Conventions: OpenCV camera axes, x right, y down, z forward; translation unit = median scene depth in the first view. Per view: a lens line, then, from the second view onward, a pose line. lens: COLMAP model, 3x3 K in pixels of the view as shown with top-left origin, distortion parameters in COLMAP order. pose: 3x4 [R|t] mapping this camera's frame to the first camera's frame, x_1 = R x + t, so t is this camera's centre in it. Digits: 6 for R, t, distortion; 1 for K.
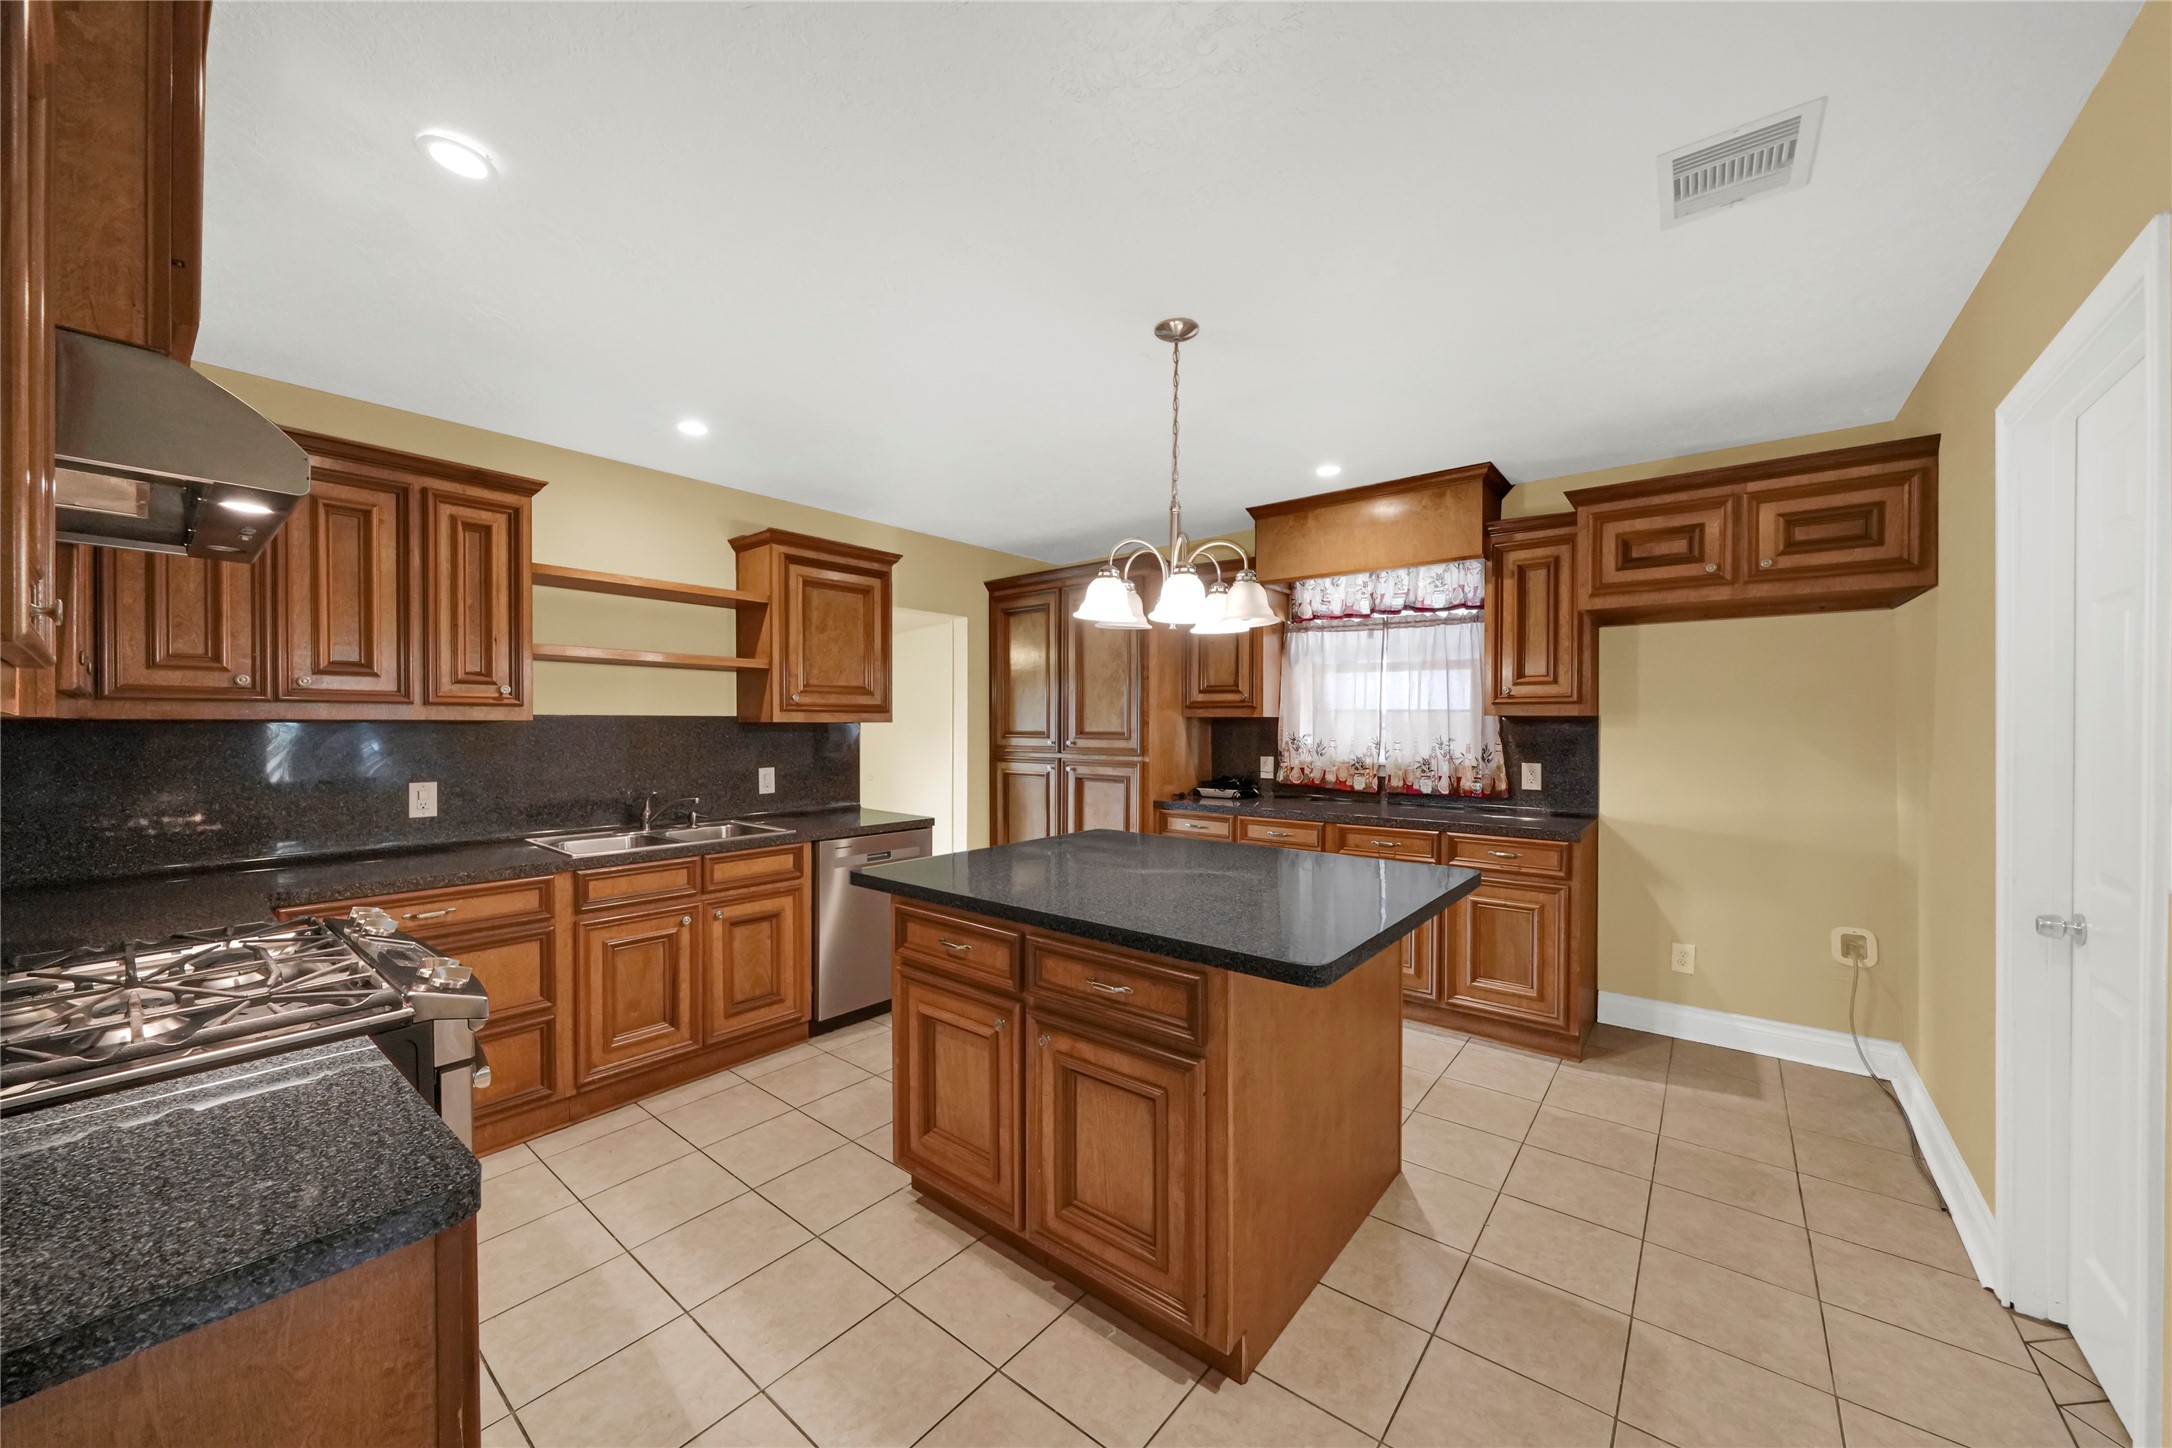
lens RADIAL K [[788.0, 0, 1087.1], [0, 788.0, 726.1], [0, 0, 1]] dist [-0.006334, 0.000123]
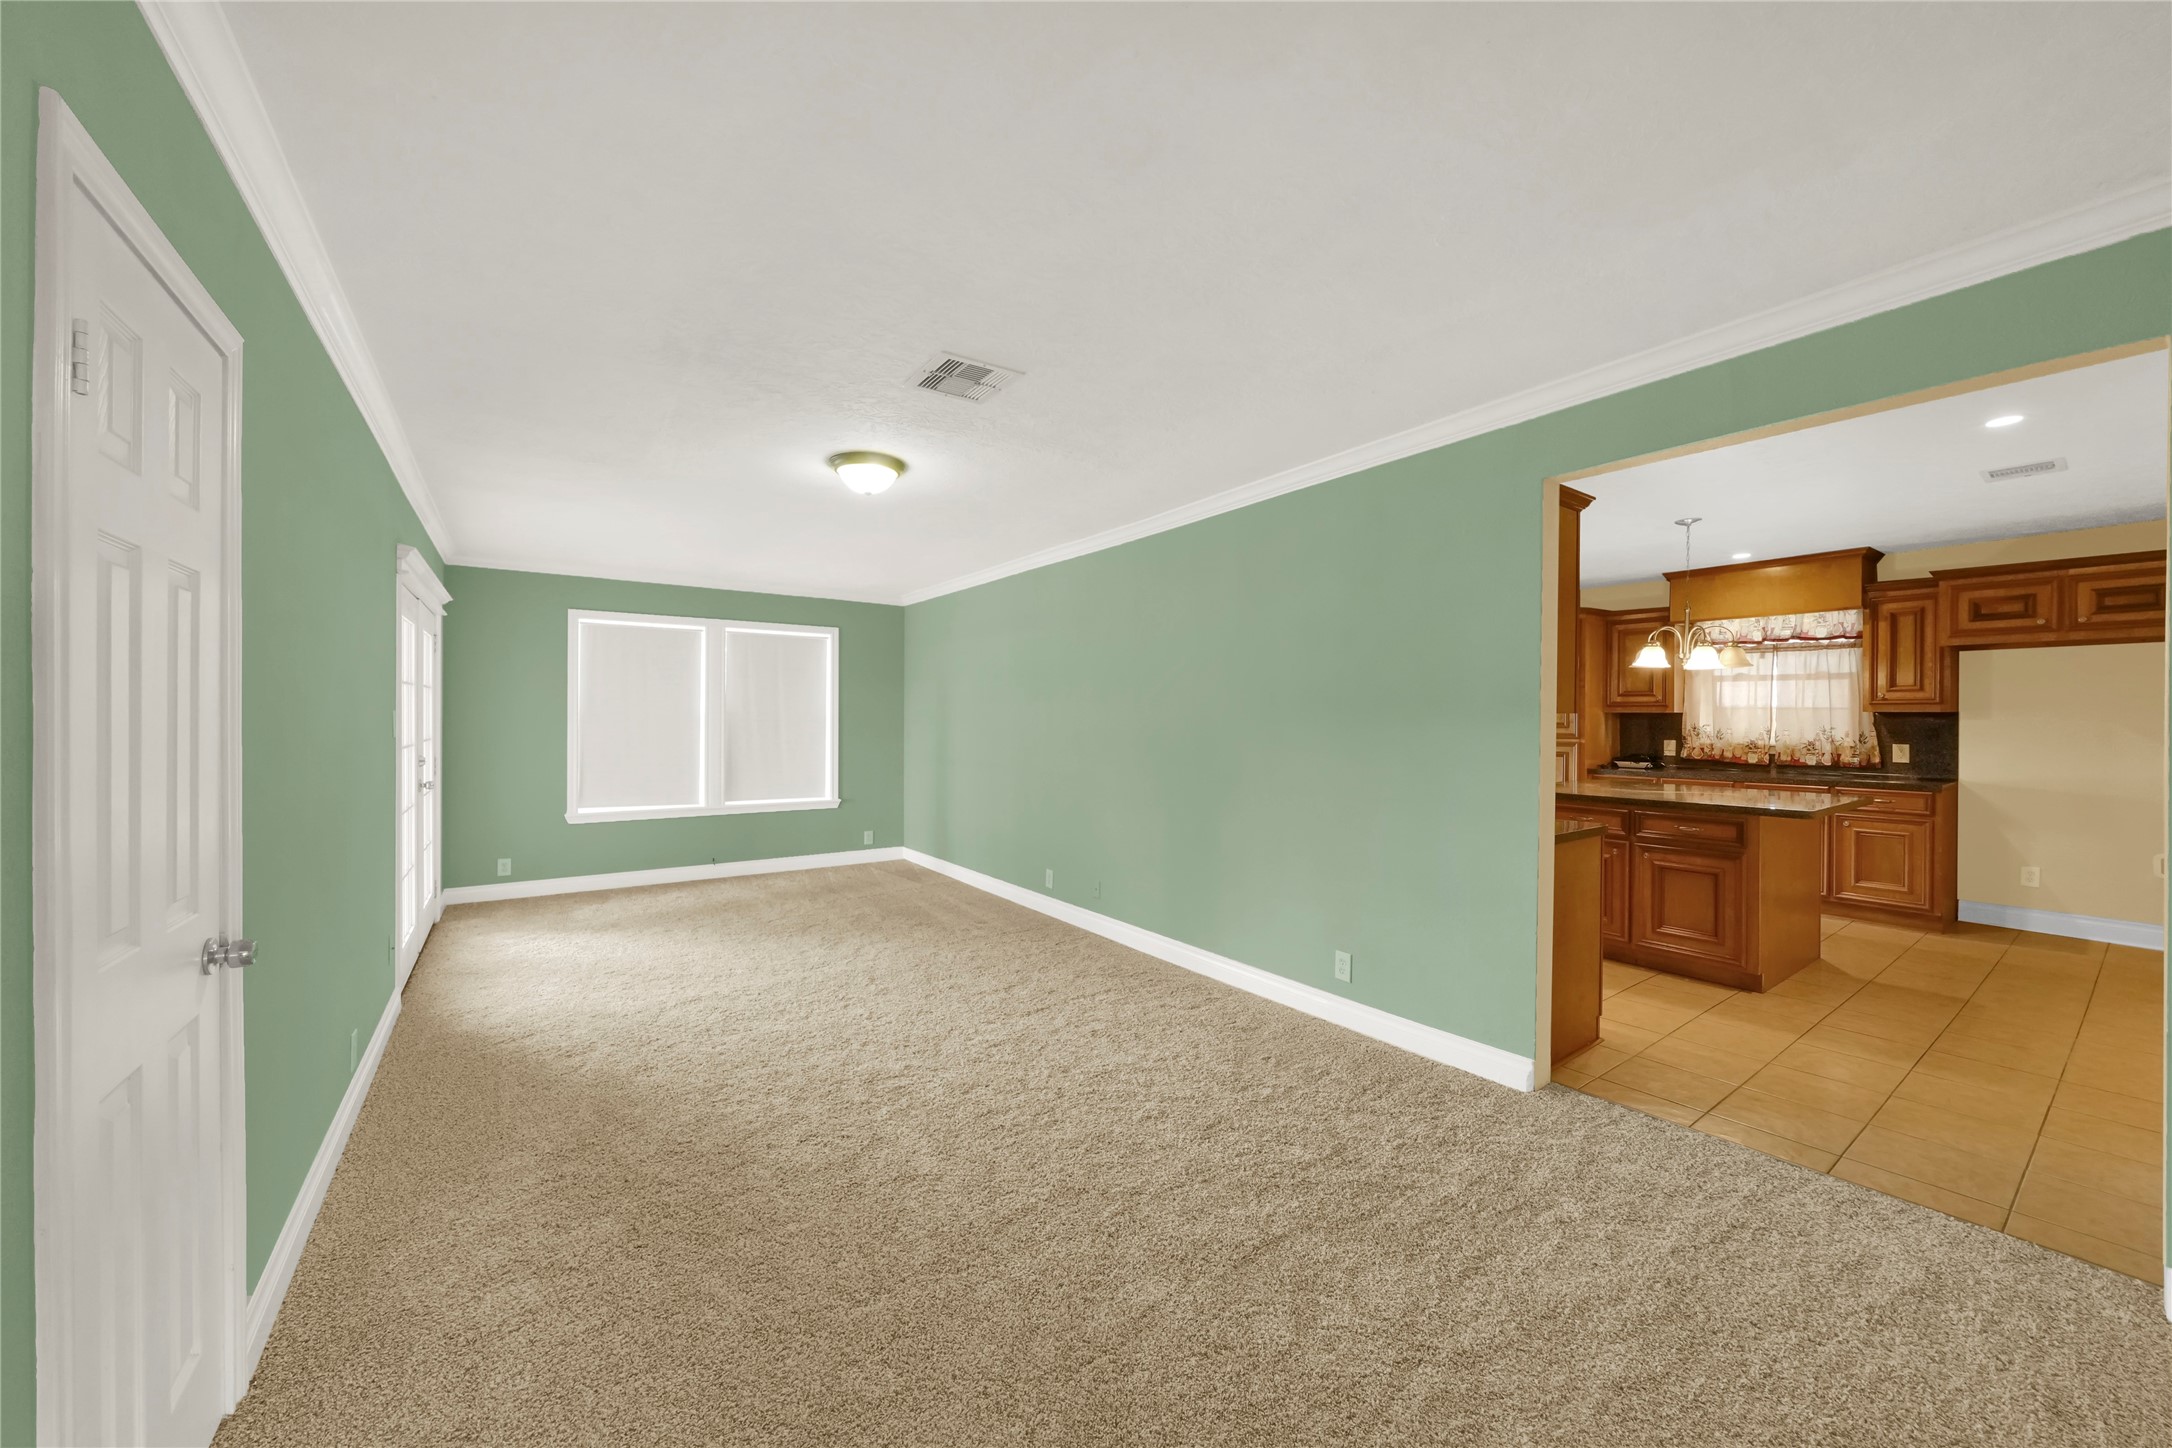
lens RADIAL K [[795.1, 0, 1089.8], [0, 795.1, 717.1], [0, 0, 1]] dist [-0.001480, 0.000093]
pose [[0.963948, -0.000074, -0.266092, -0.487947], [-0.000618, 0.999997, -0.002517, 0.001190], [0.266091, 0.002591, 0.963944, -0.810363]]
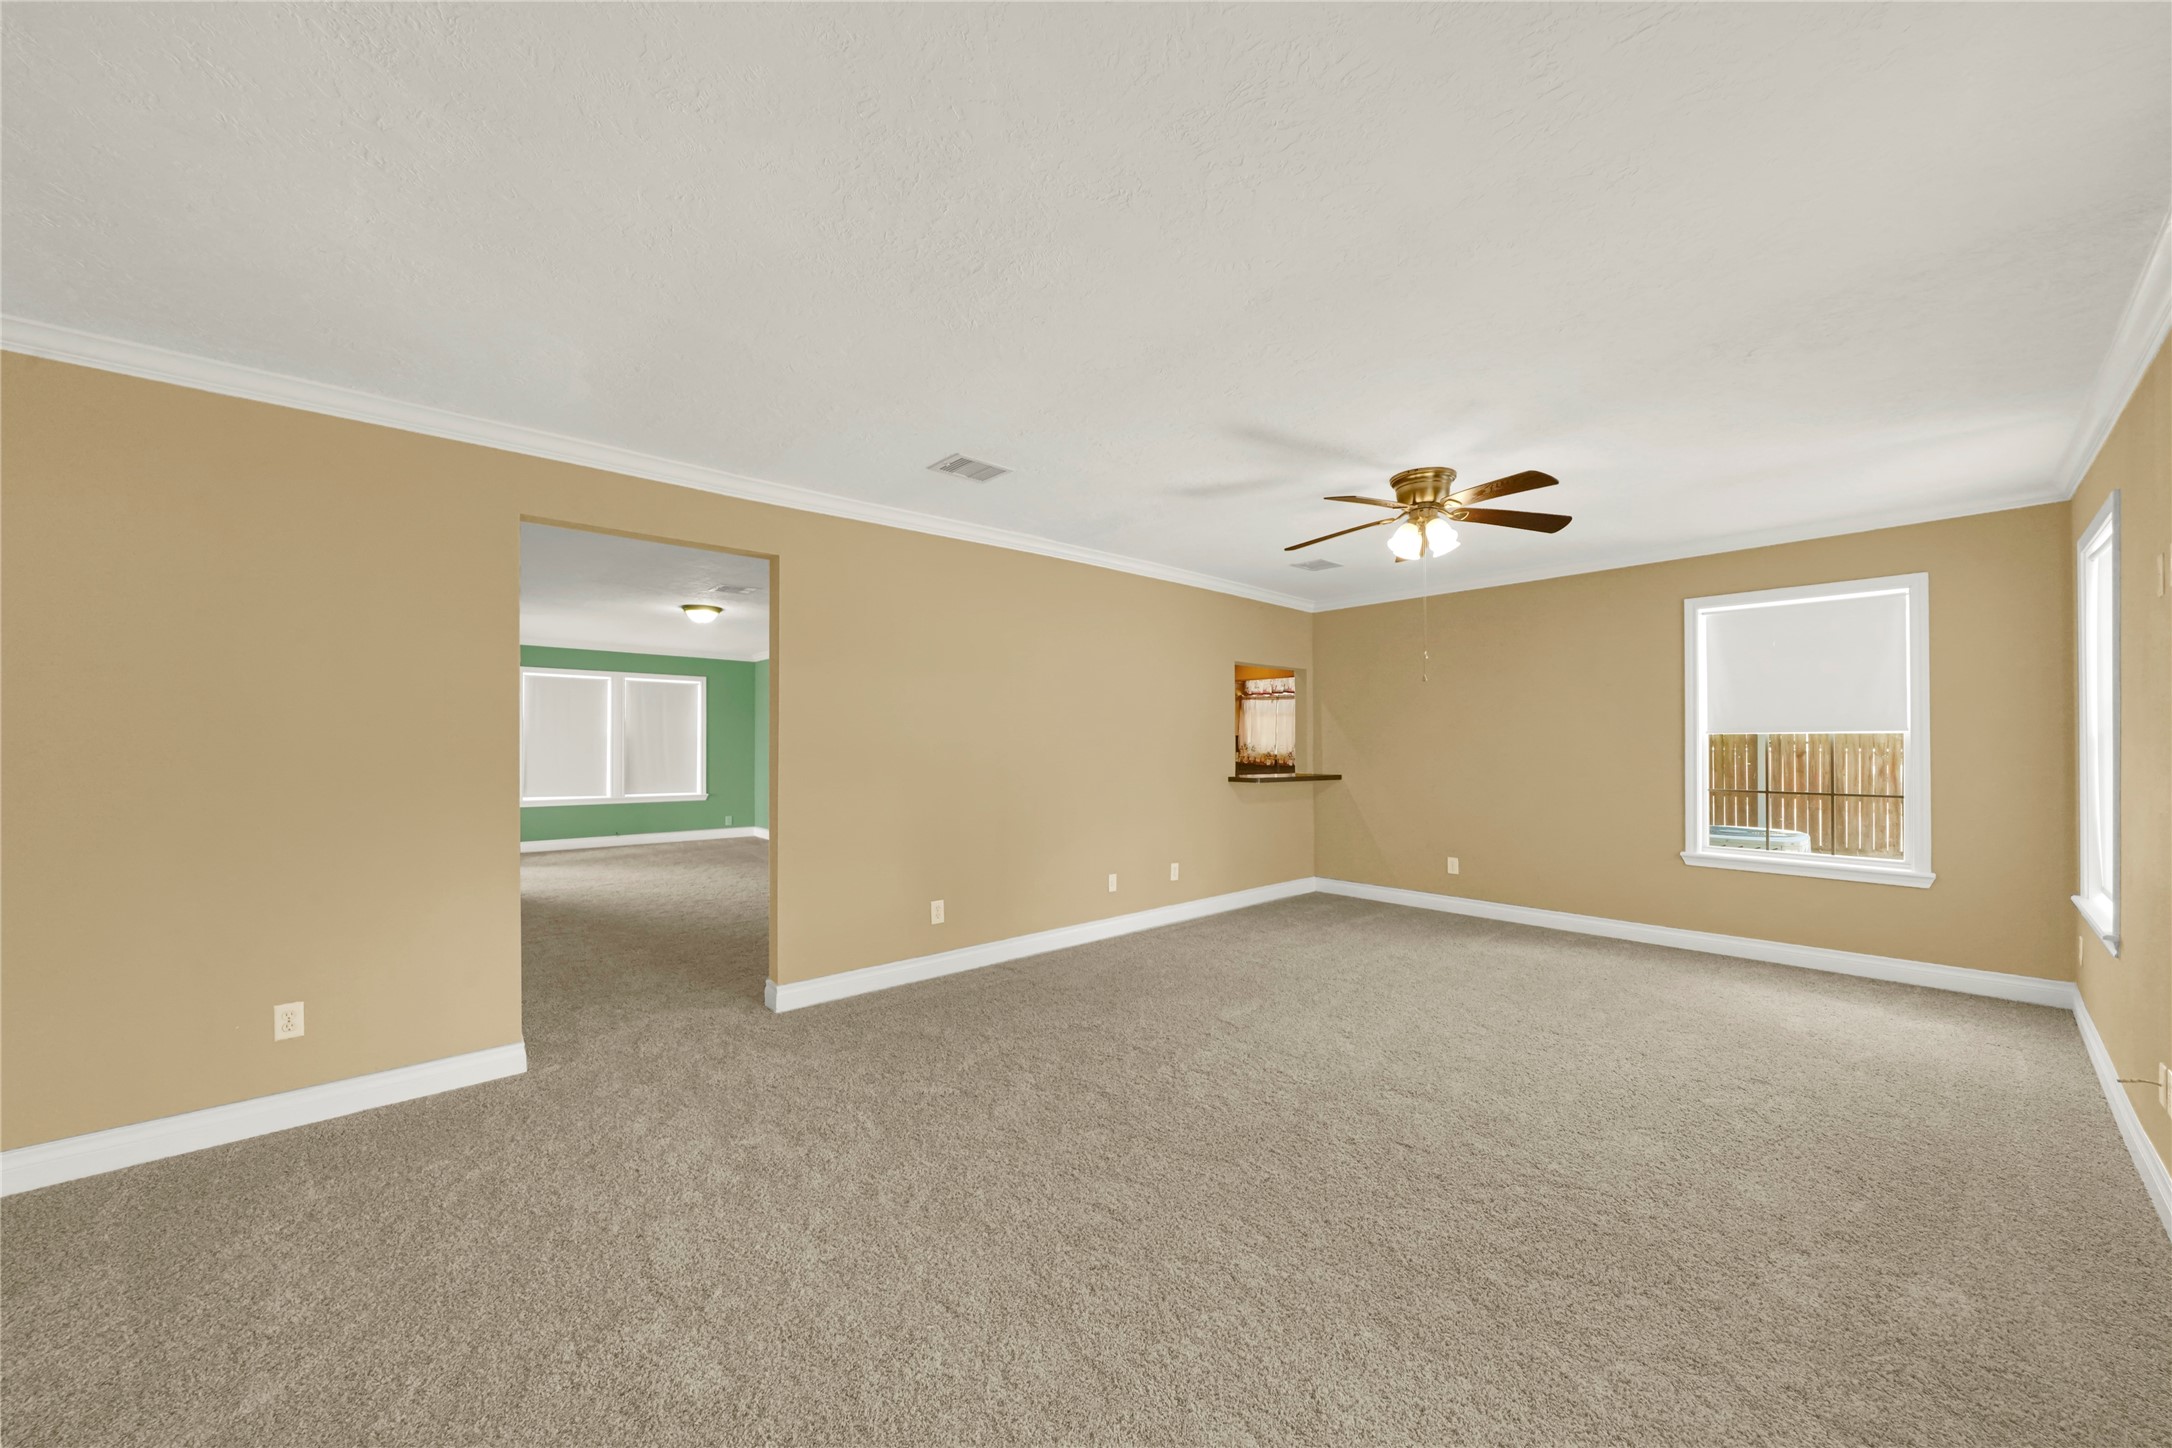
lens RADIAL K [[764.0, 0, 1080.8], [0, 764.0, 741.3], [0, 0, 1]] dist [-0.006682, -0.000261]
pose [[0.987785, 0.000229, -0.155823, 0.154668], [-0.000707, 0.999995, -0.003016, 0.016187], [0.155821, 0.003089, 0.987780, -1.592490]]
